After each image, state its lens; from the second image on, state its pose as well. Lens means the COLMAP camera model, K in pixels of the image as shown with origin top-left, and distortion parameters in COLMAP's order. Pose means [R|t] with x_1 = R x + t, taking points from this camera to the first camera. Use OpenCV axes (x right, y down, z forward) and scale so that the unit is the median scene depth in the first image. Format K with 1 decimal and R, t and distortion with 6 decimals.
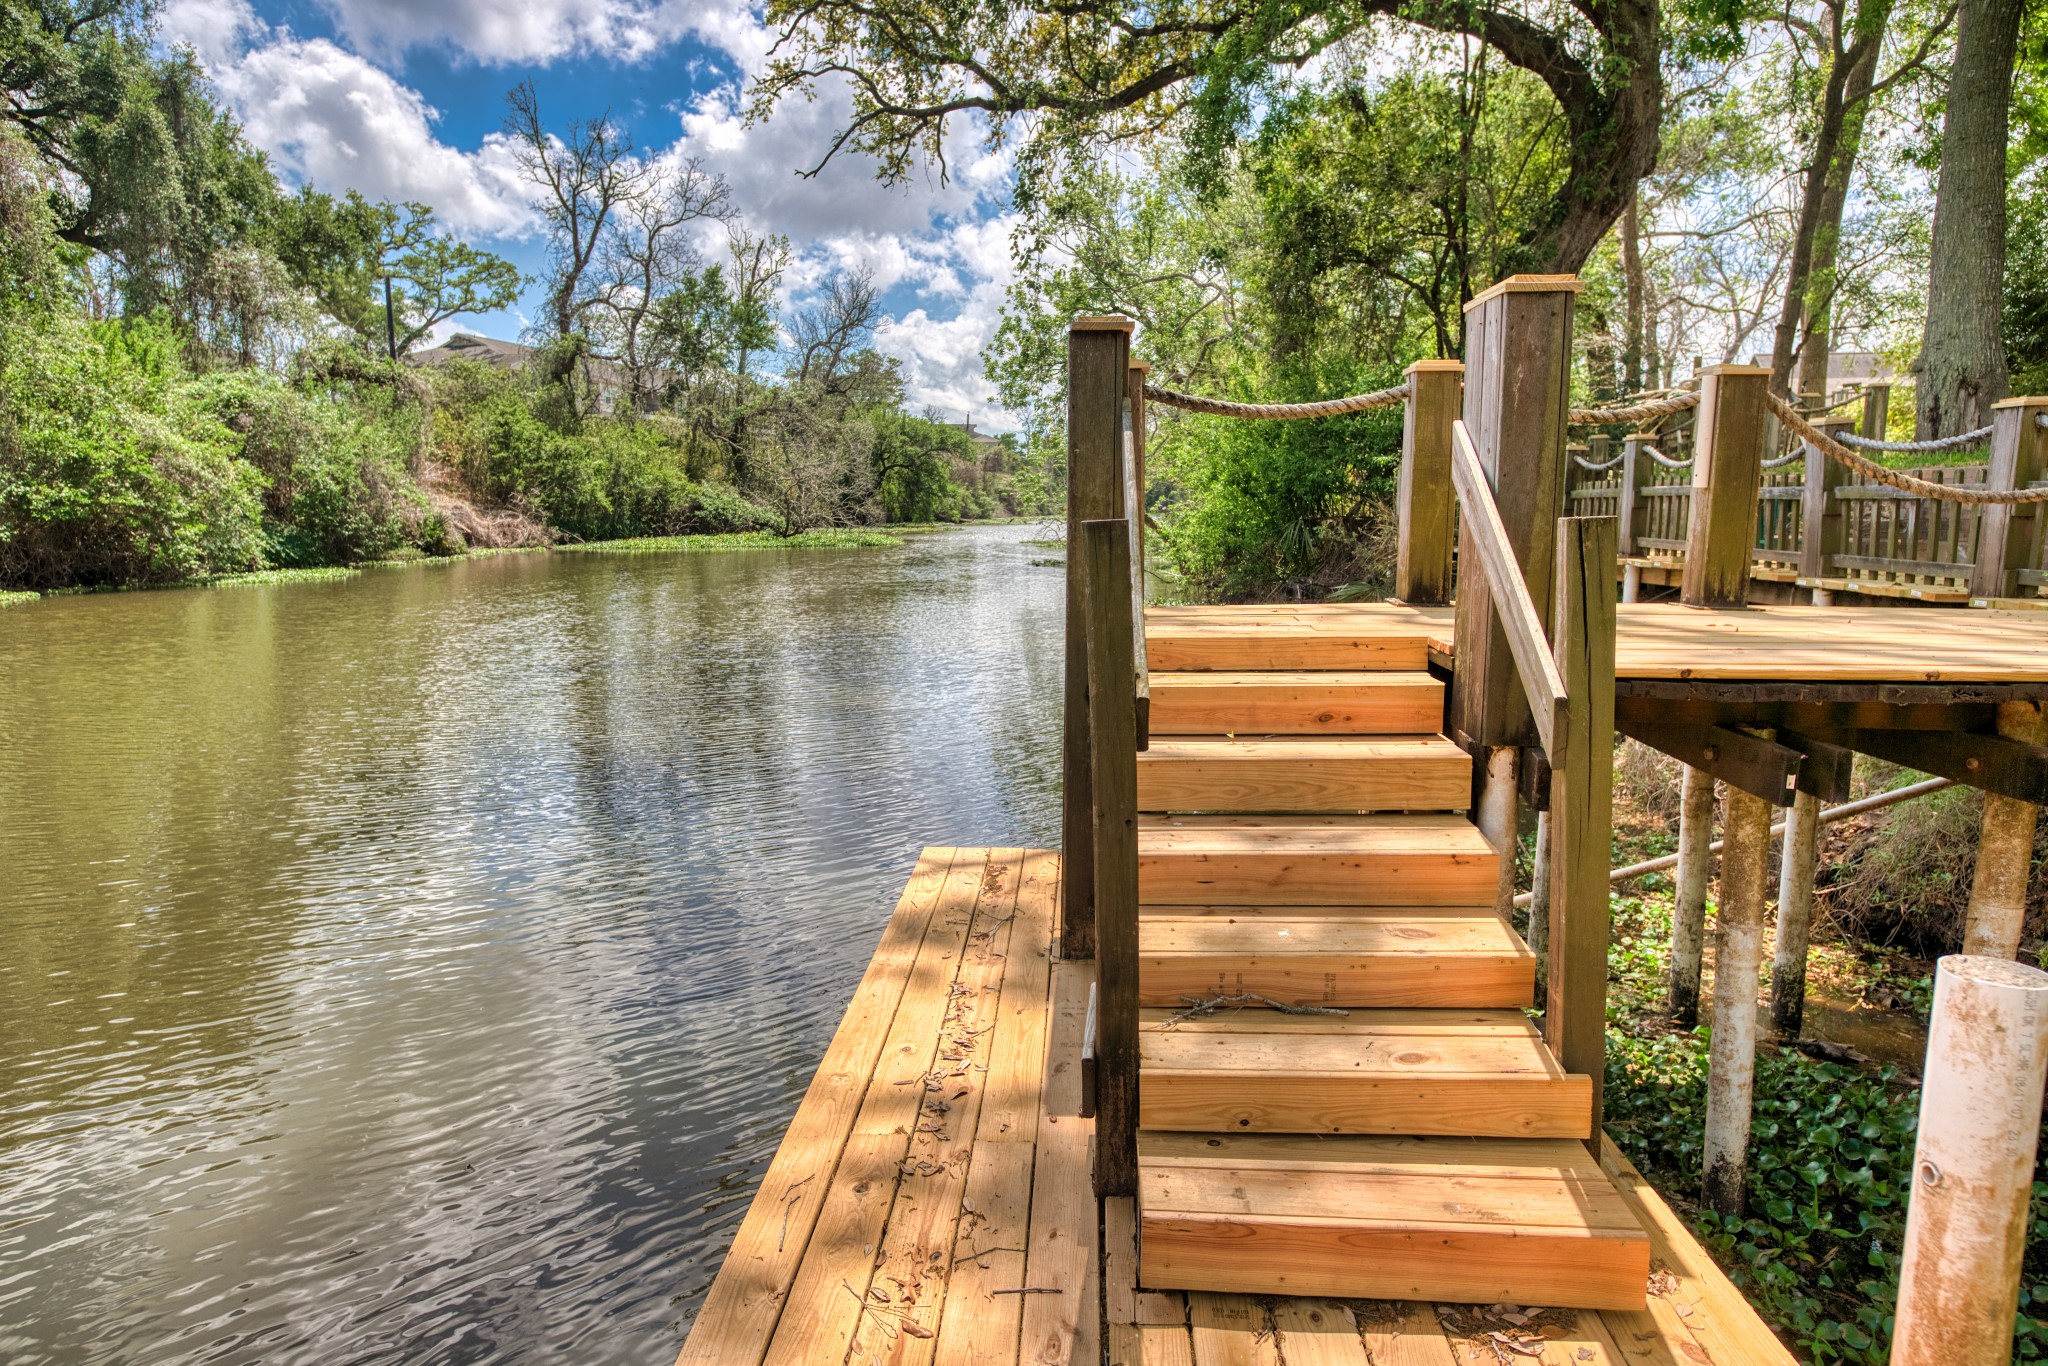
lens RADIAL K [[1165.6, 0, 1028.0], [0, 1165.6, 673.5], [0, 0, 1]] dist [-0.010904, 0.004375]
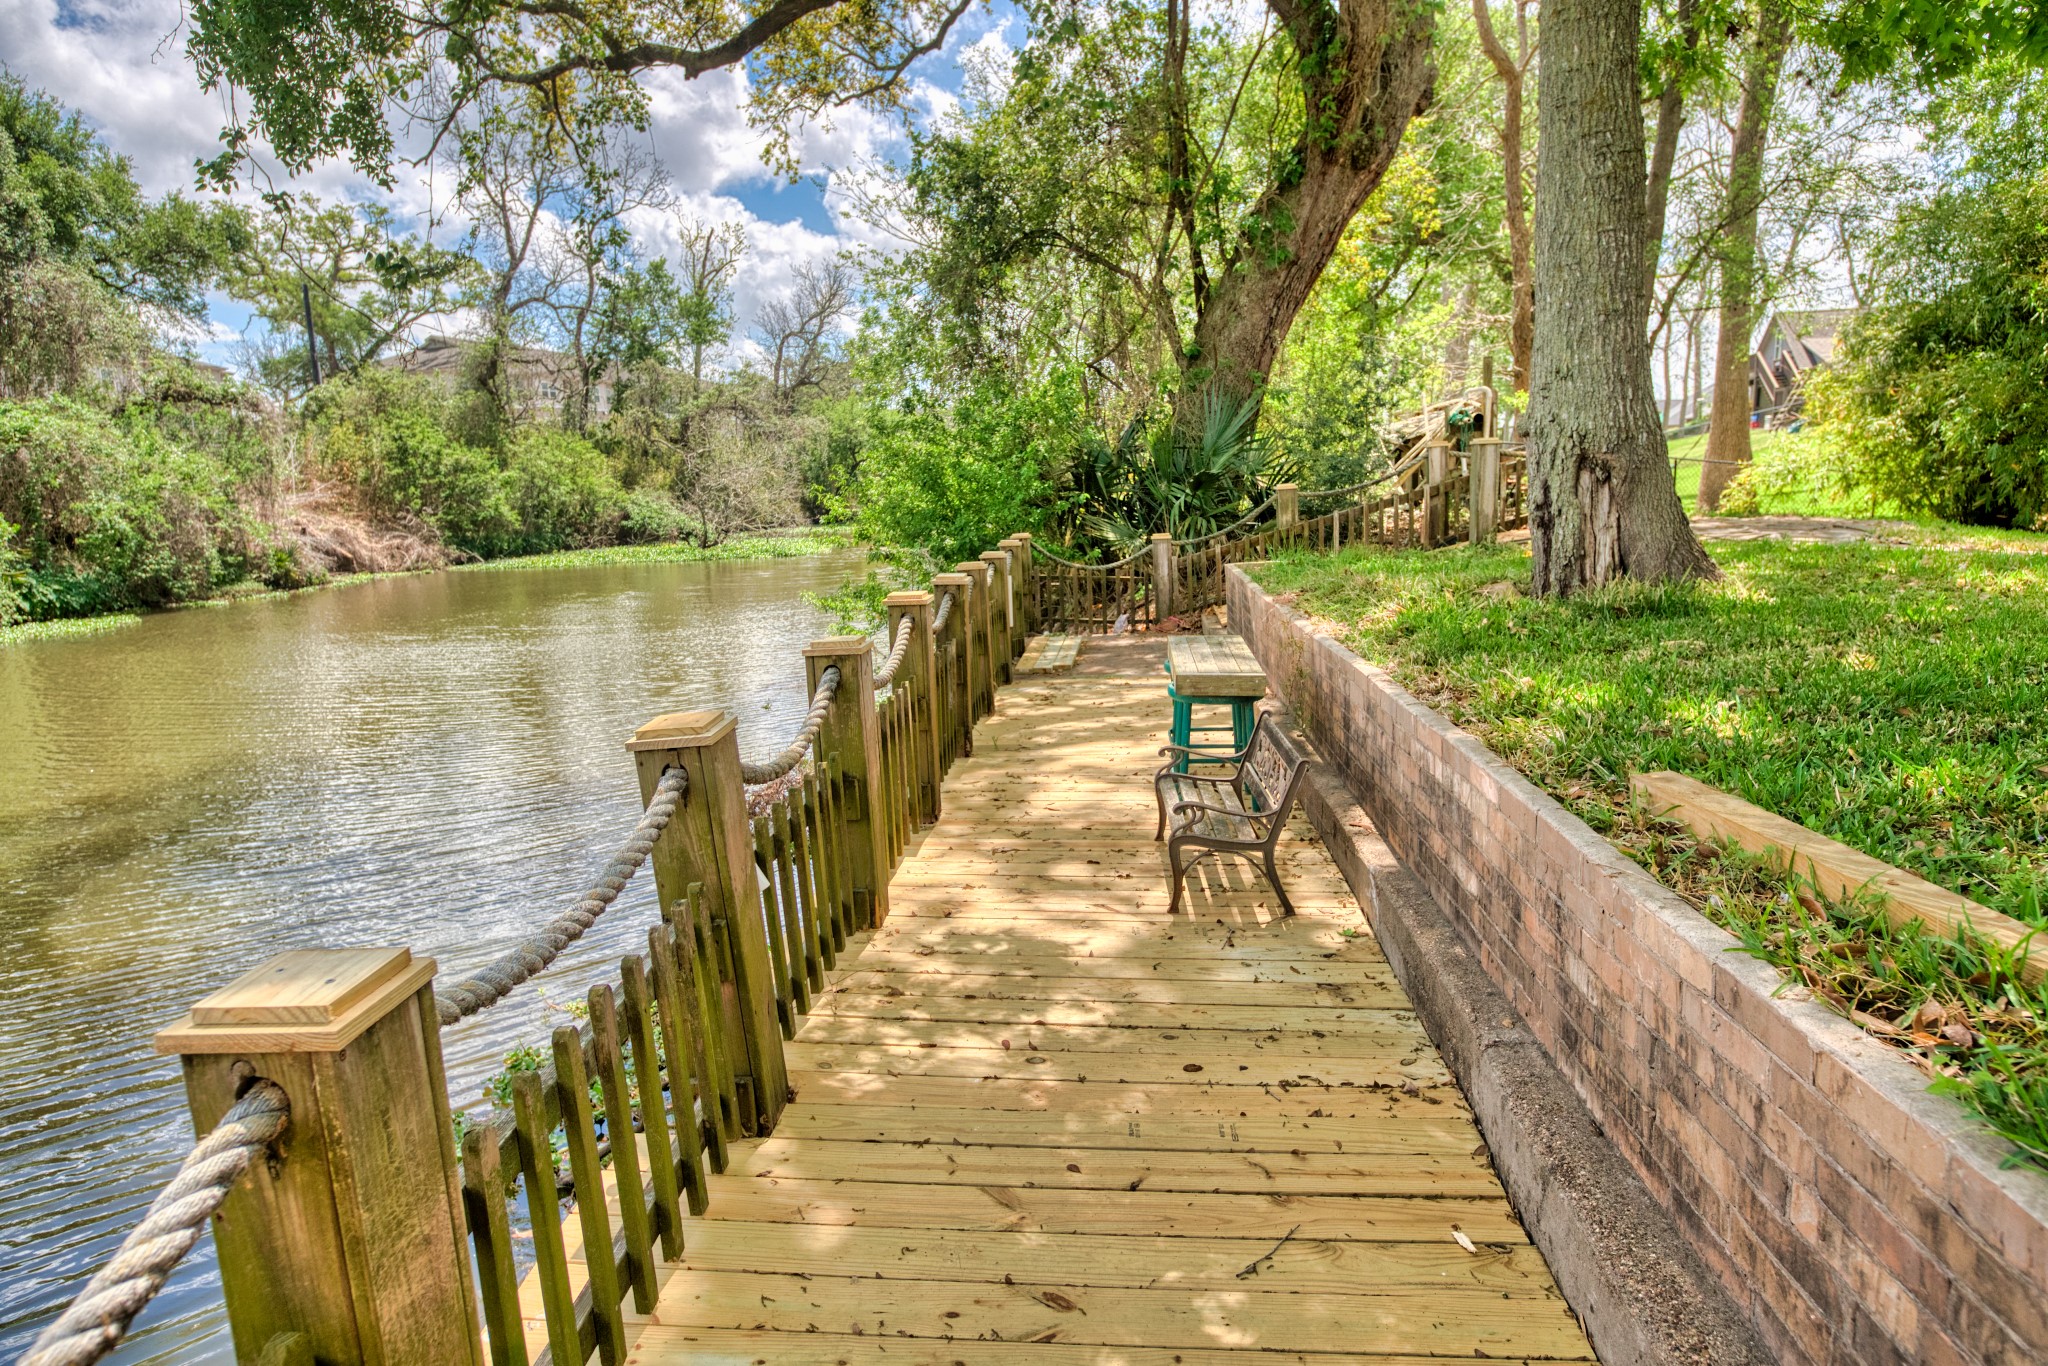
lens RADIAL K [[1165.6, 0, 1016.8], [0, 1165.6, 694.8], [0, 0, 1]] dist [-0.010904, 0.004375]
pose [[0.998680, -0.020201, -0.047233, 0.081869], [0.021831, 0.999175, 0.034251, -0.023962], [0.046502, -0.035236, 0.998297, 0.062814]]
